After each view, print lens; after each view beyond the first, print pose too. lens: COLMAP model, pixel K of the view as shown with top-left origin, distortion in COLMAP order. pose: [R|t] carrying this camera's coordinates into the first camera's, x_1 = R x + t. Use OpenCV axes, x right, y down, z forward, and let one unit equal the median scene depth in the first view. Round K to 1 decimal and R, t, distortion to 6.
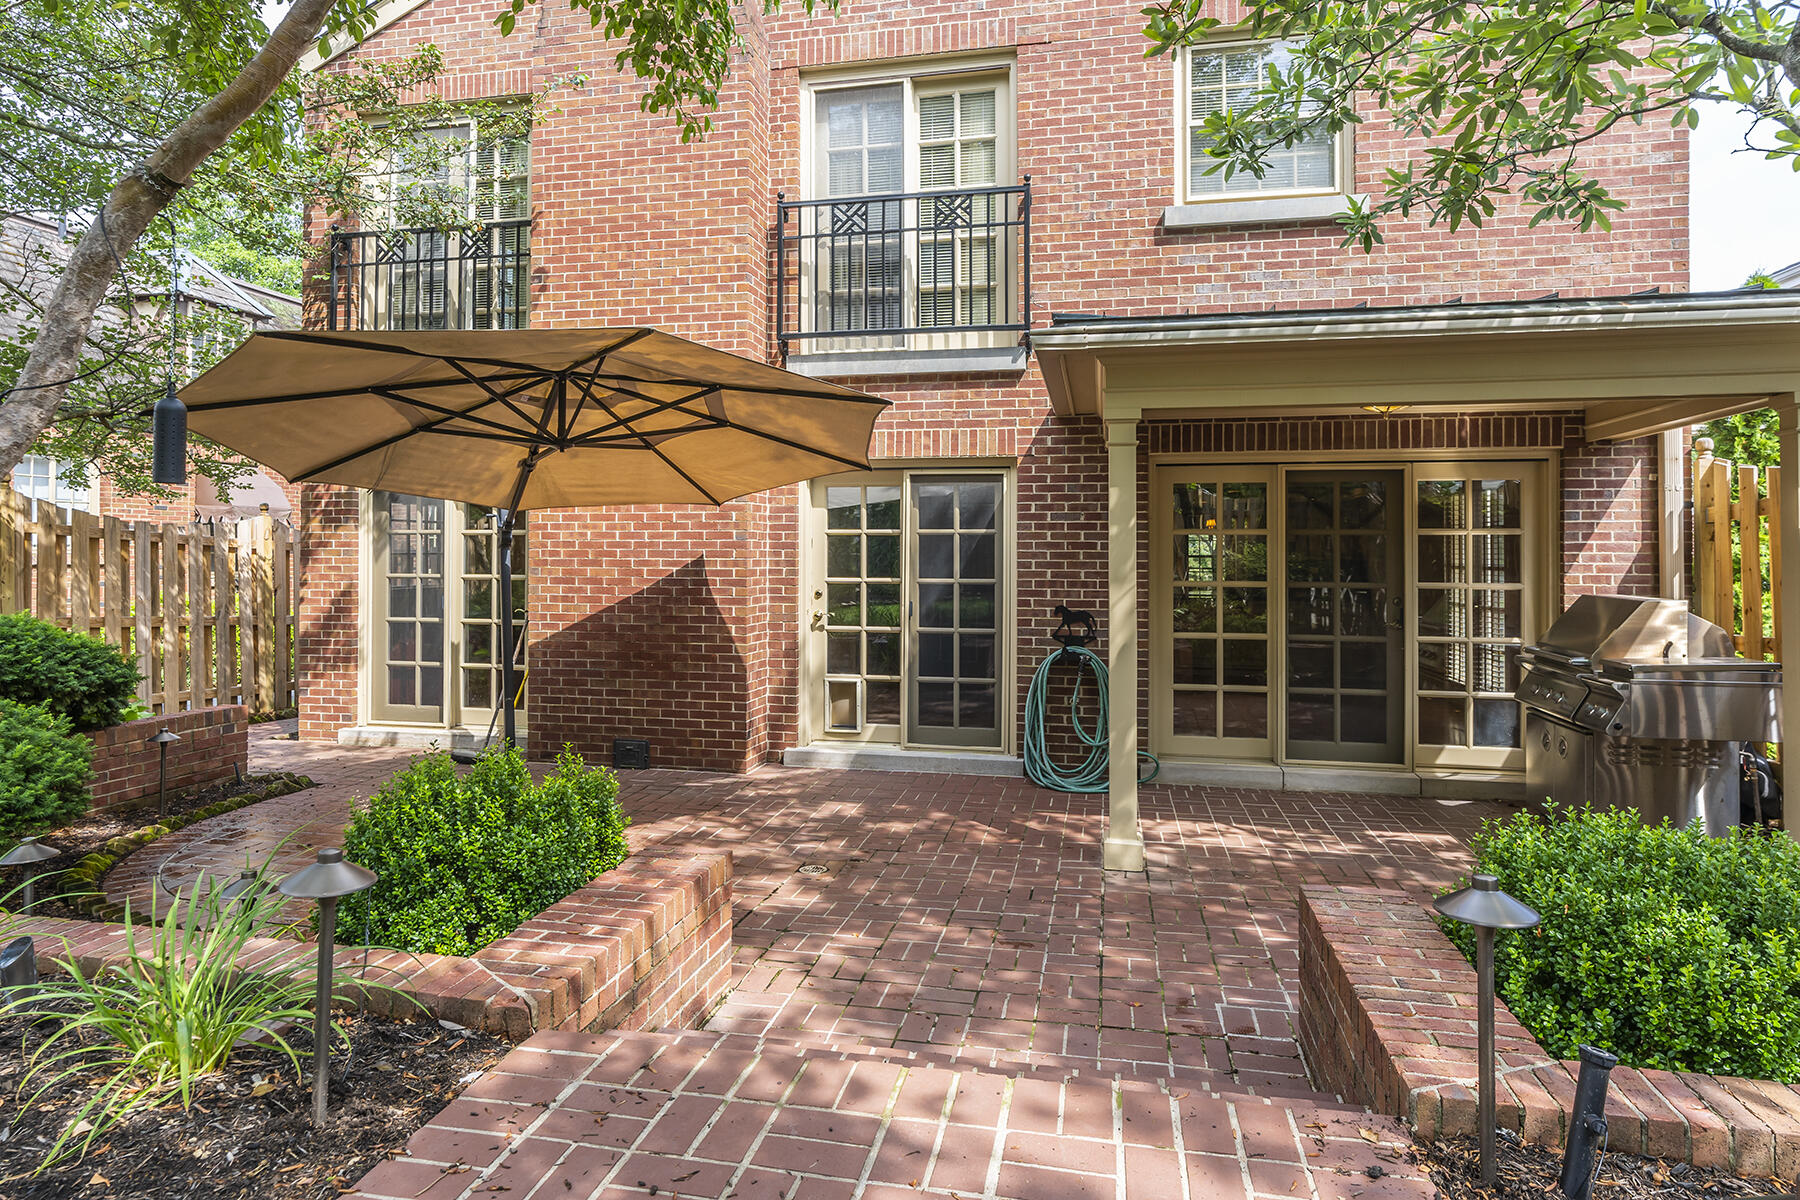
lens RADIAL K [[996.5, 0, 895.6], [0, 996.5, 548.3], [0, 0, 1]] dist [-0.002510, 0.001739]
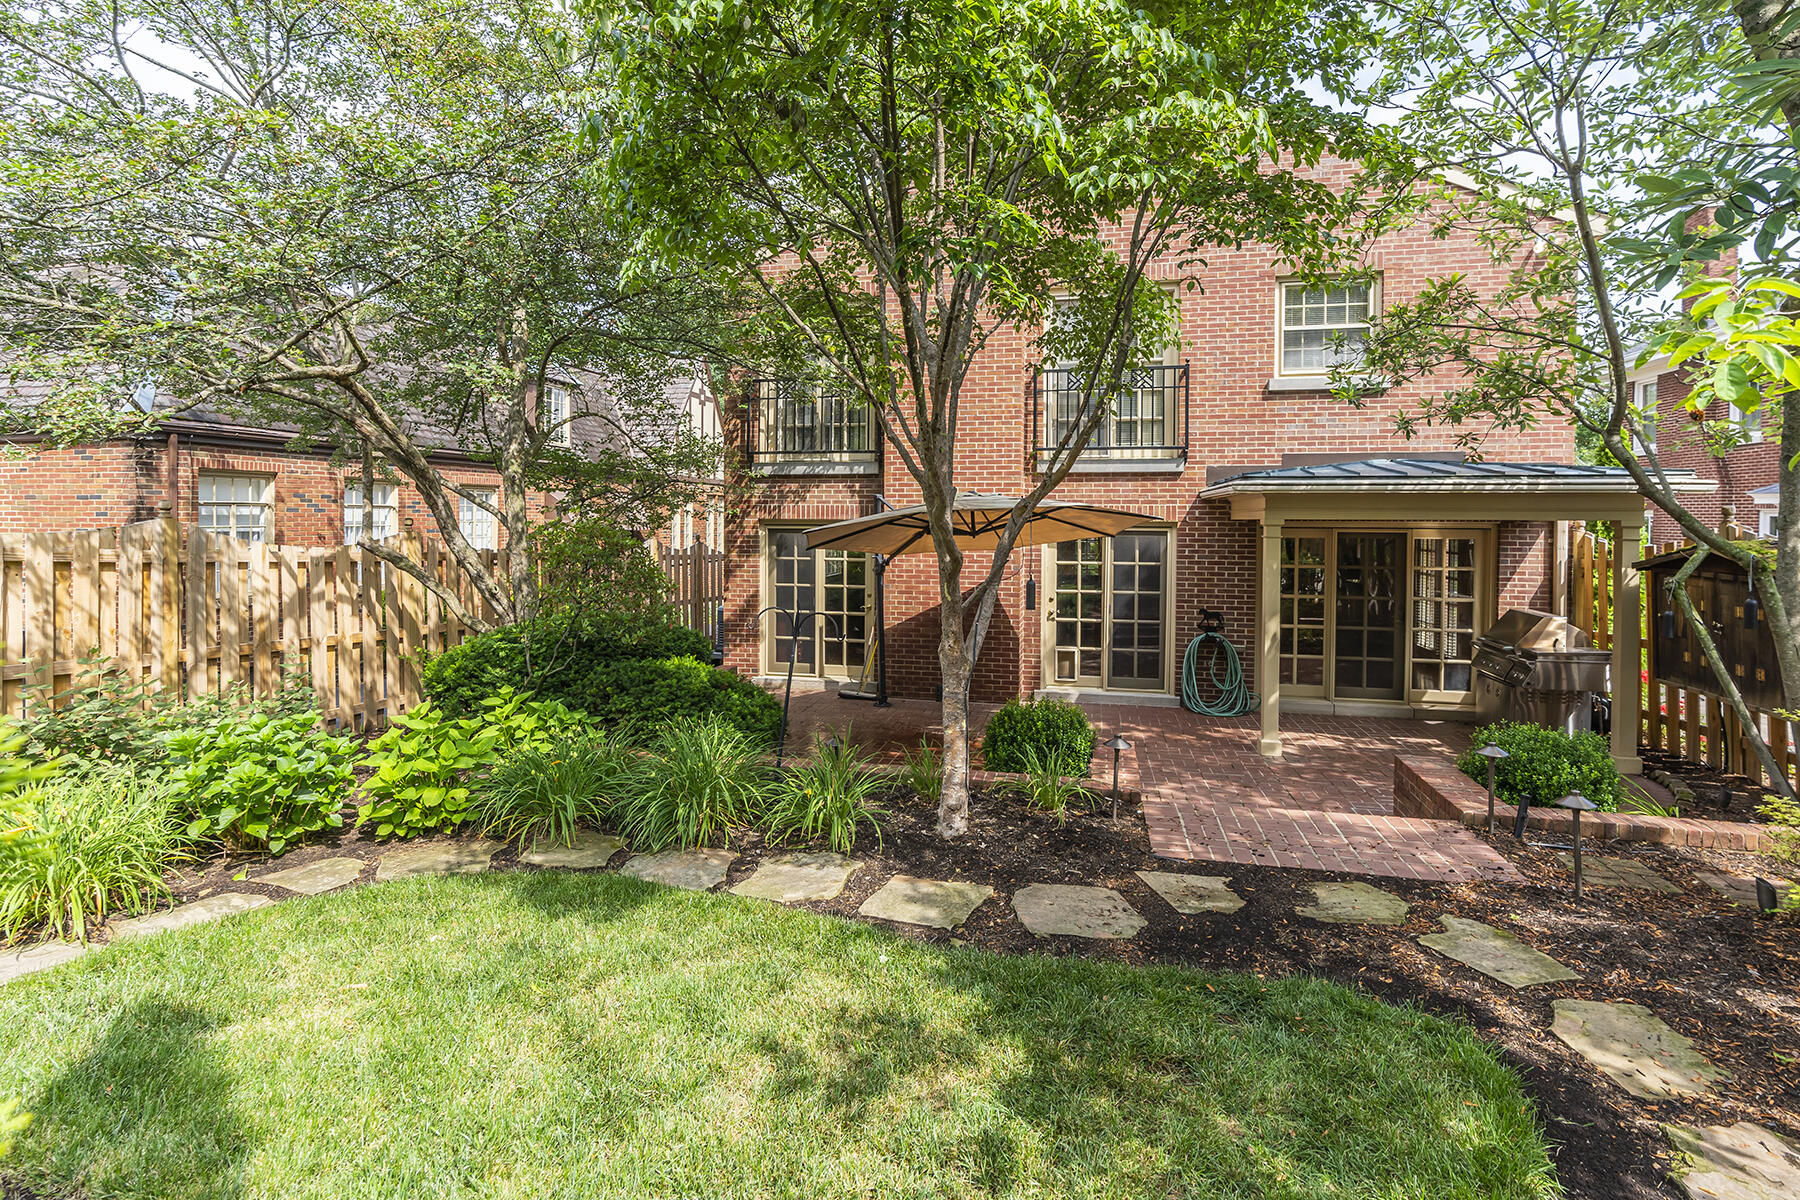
lens RADIAL K [[825.5, 0, 911.6], [0, 825.5, 542.4], [0, 0, 1]] dist [-0.000769, -0.000229]
pose [[0.999948, -0.000074, -0.010185, -0.344020], [0.000416, 0.999435, 0.033608, -0.111929], [0.010177, -0.033611, 0.999383, -0.455704]]
